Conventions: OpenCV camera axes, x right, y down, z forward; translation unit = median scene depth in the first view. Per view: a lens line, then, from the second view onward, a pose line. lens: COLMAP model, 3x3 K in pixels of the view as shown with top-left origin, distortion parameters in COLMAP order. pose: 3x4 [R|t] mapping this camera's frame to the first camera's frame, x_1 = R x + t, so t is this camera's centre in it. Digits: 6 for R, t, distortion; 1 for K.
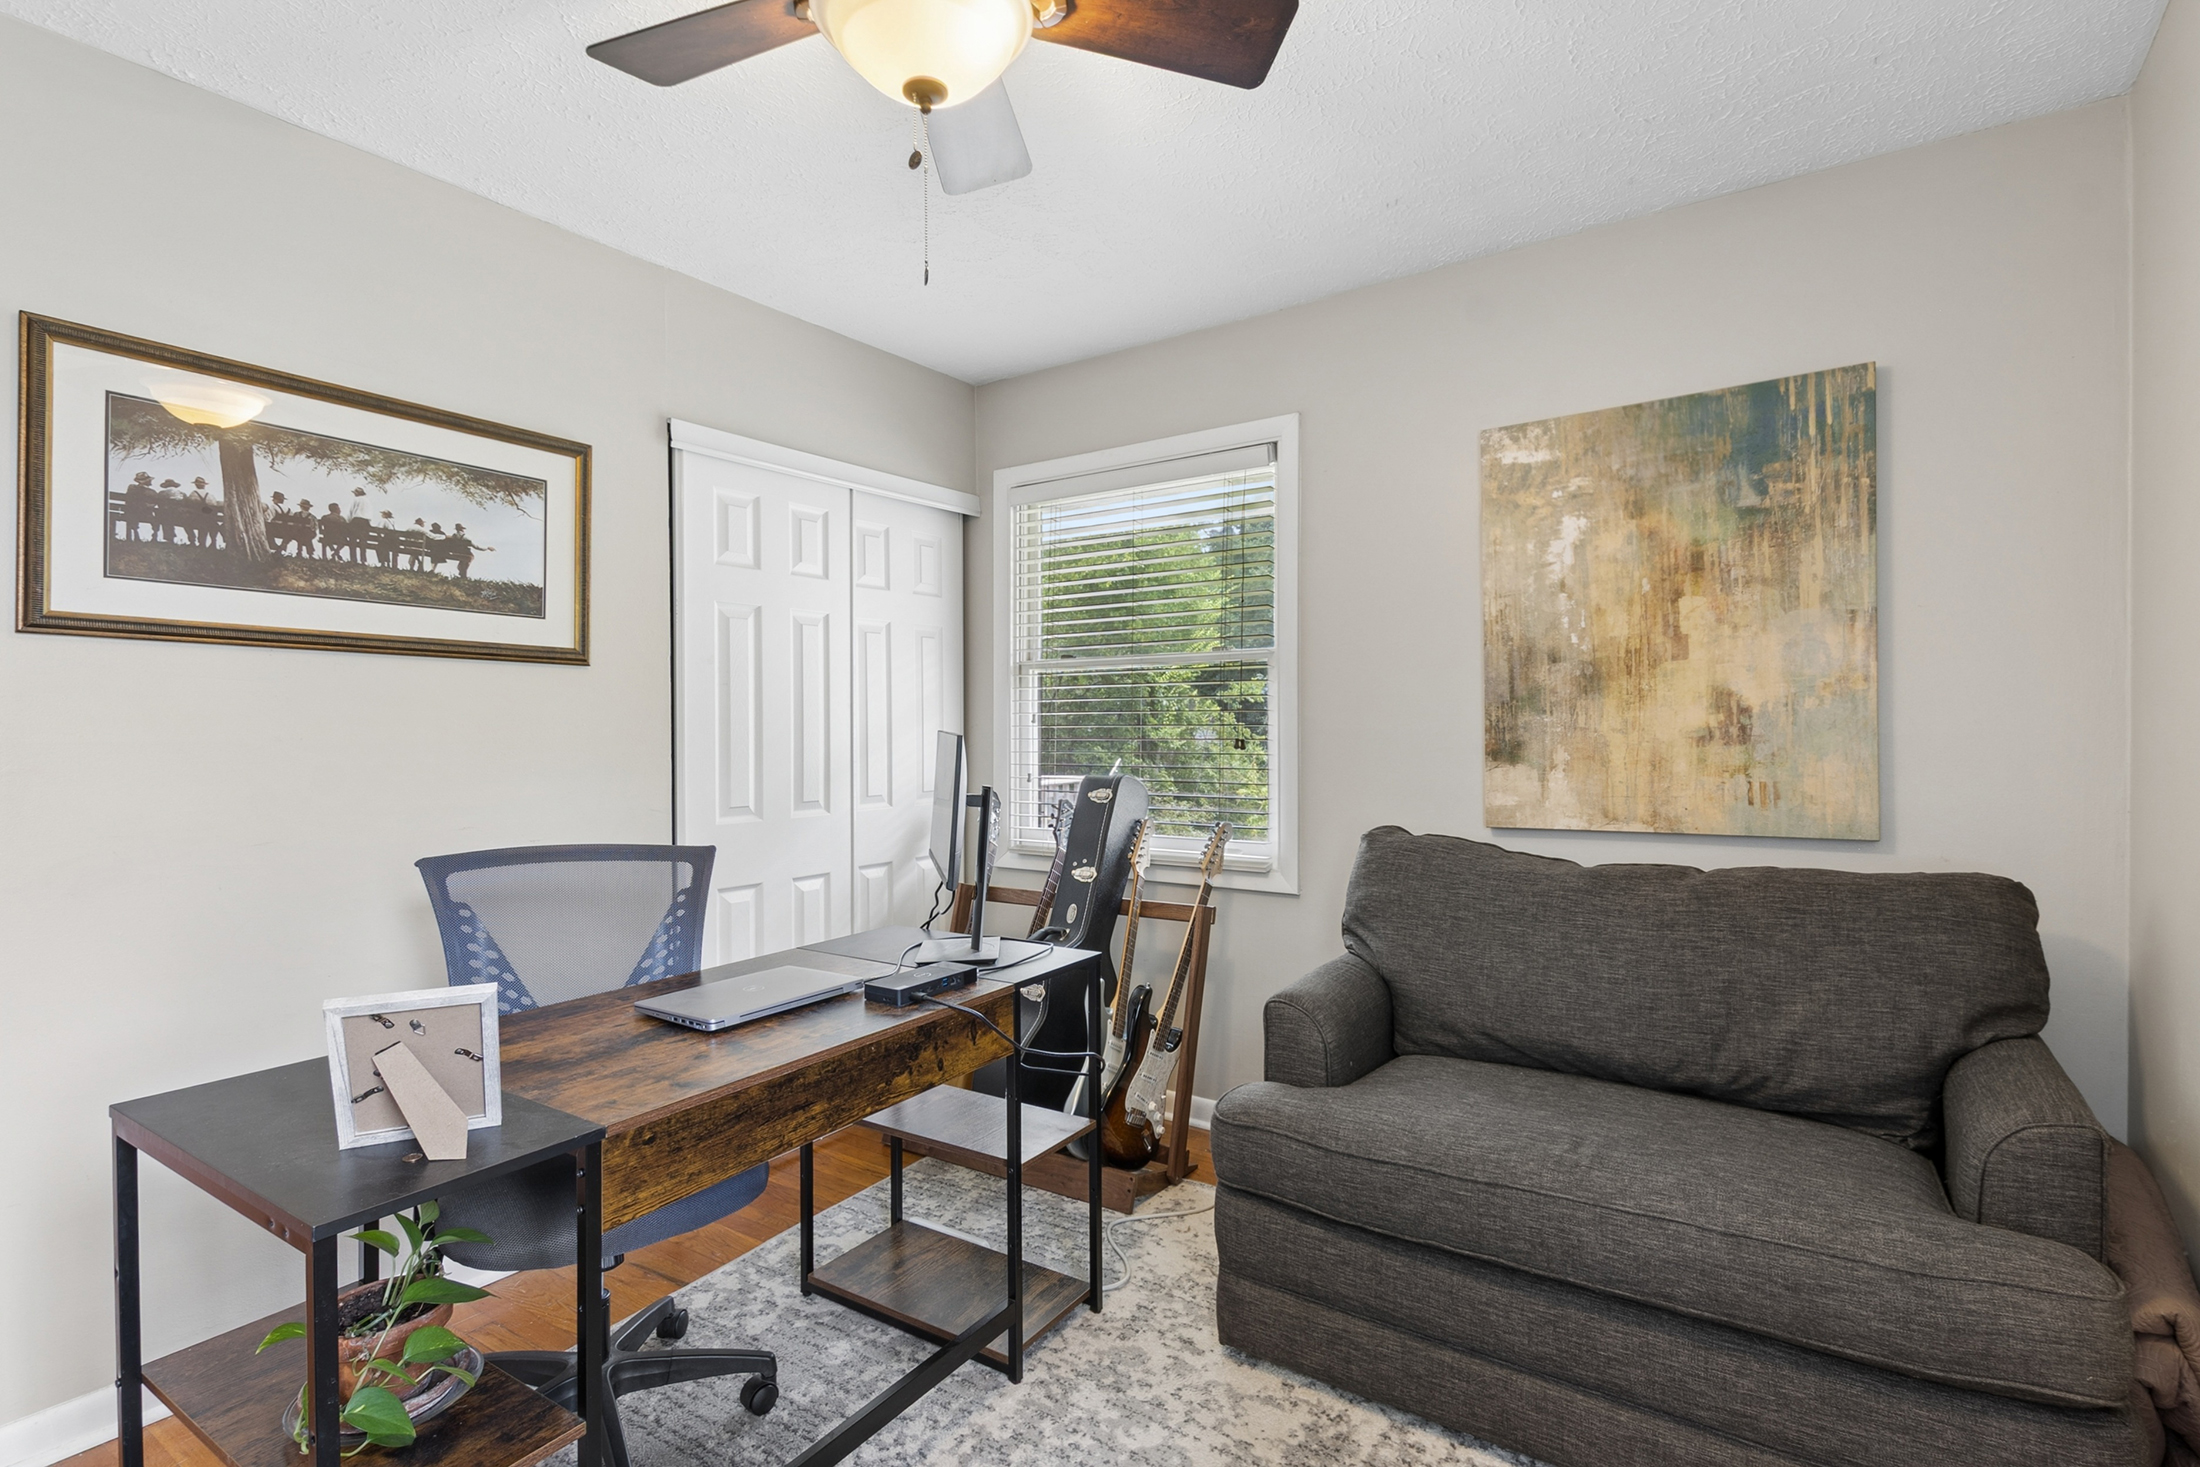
lens RADIAL K [[1057.8, 0, 1101.3], [0, 1057.8, 725.5], [0, 0, 1]] dist [0.001494, -0.000716]
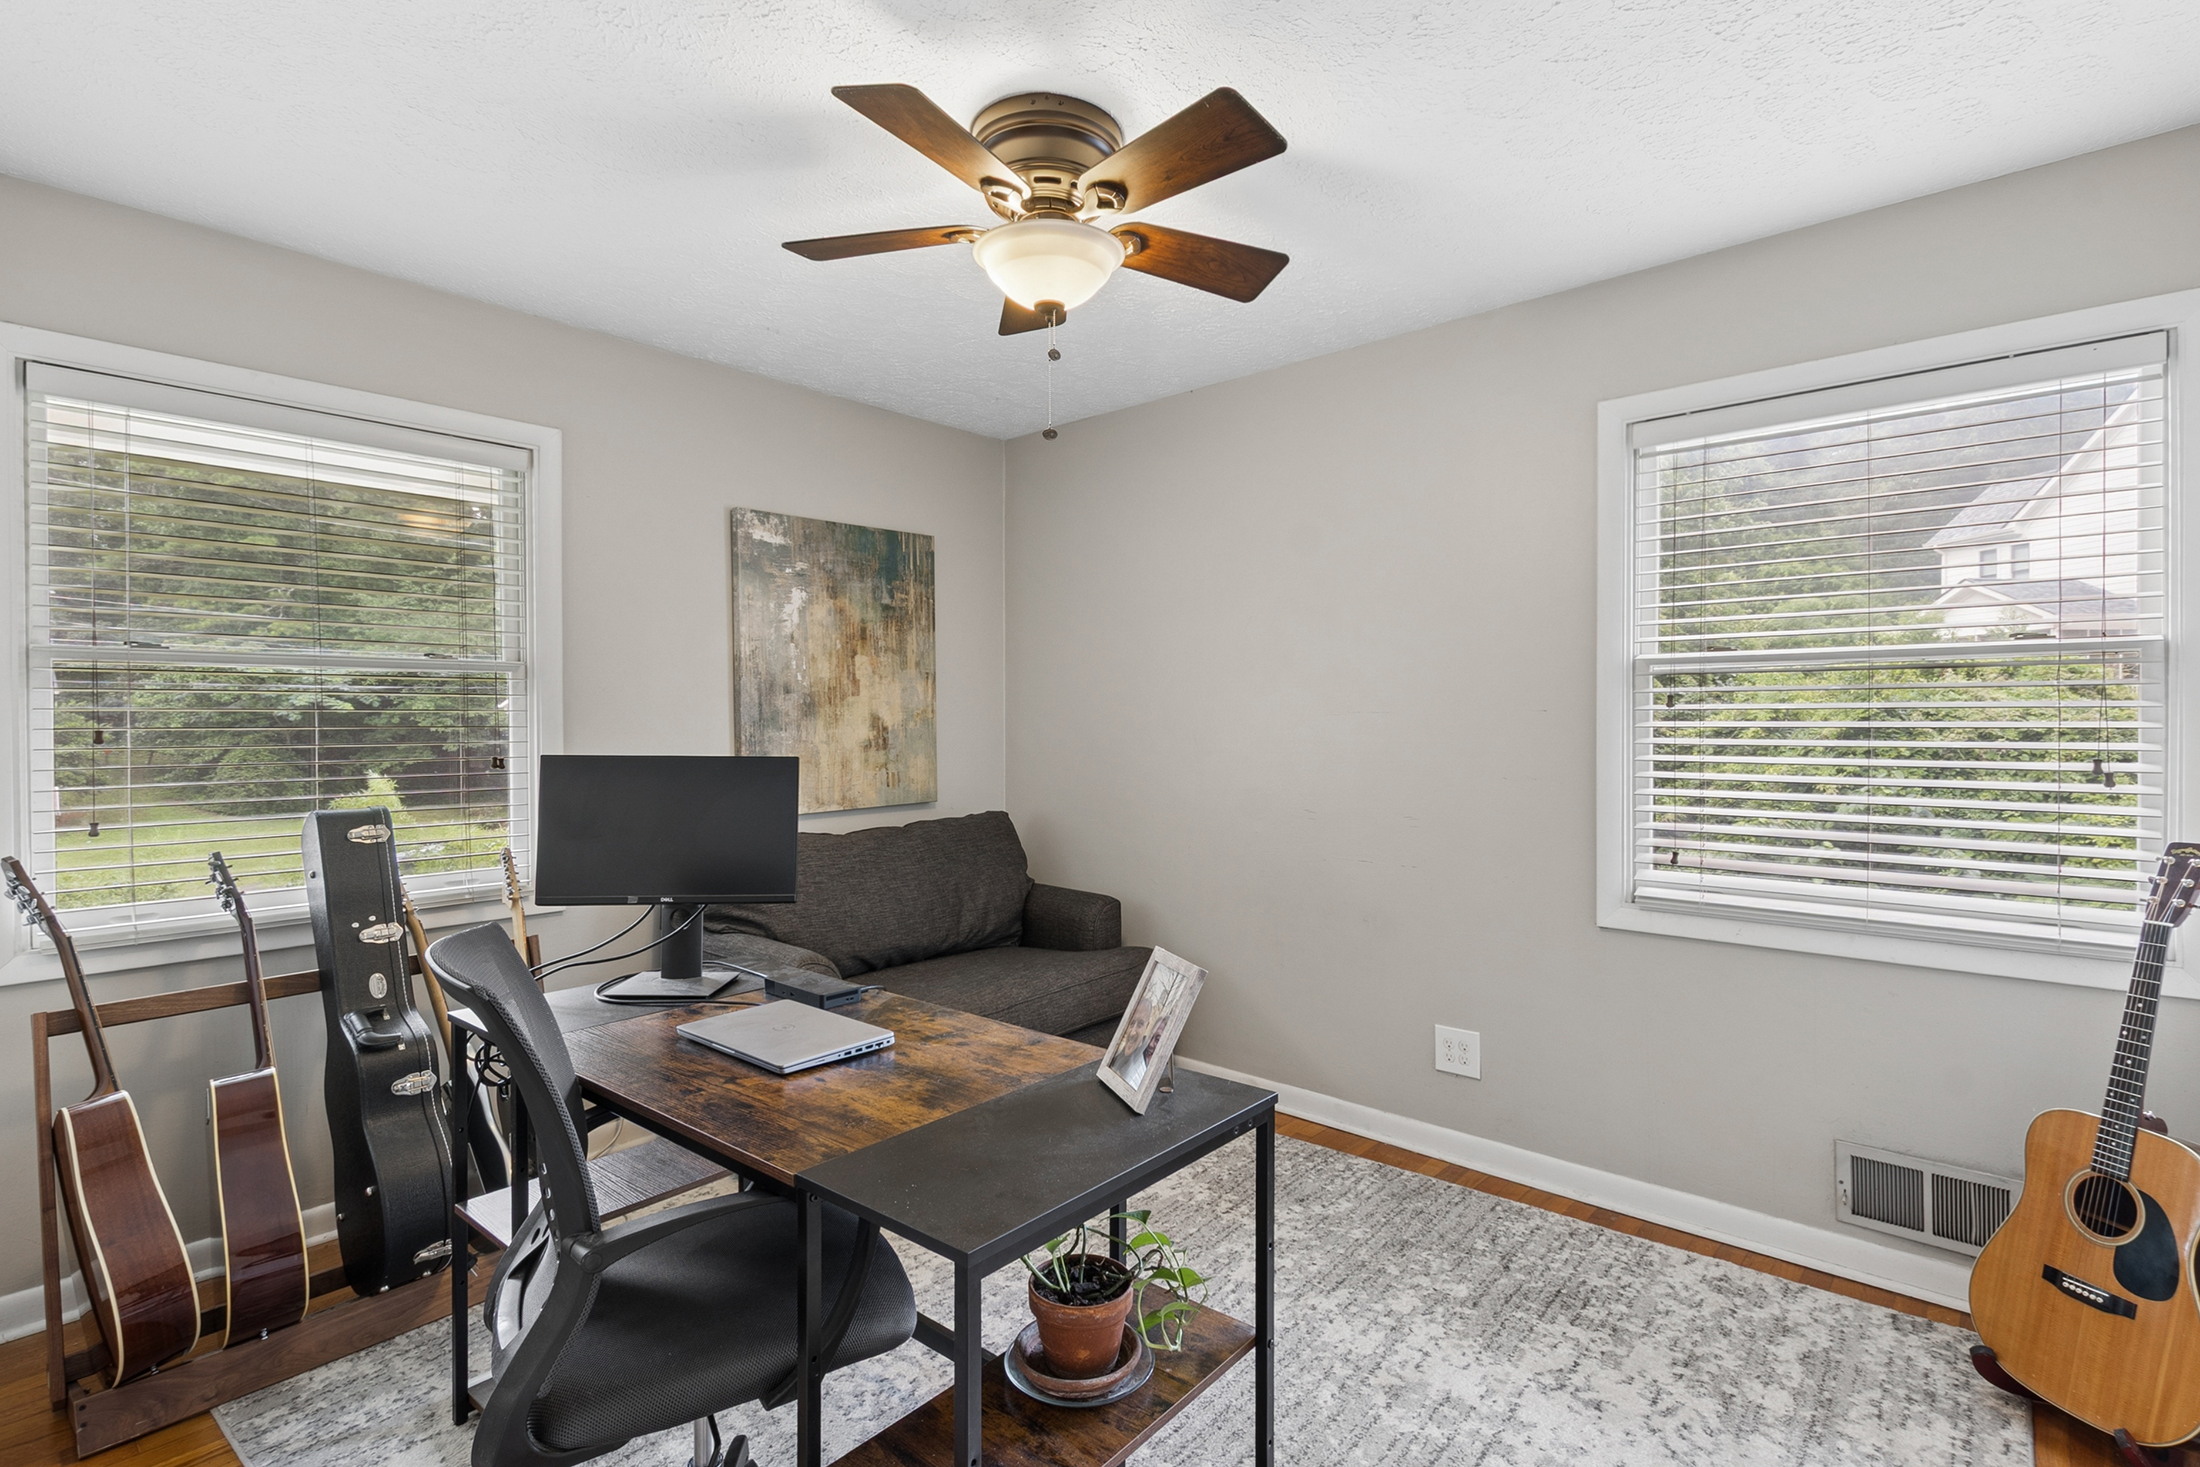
lens RADIAL K [[1010.5, 0, 1101.3], [0, 1010.5, 731.6], [0, 0, 1]] dist [-0.001155, 0.000008]
pose [[0.125995, -0.001184, 0.992030, -0.865407], [0.008289, 0.999966, 0.000140, -0.007266], [-0.991996, 0.008205, 0.126000, 0.460362]]
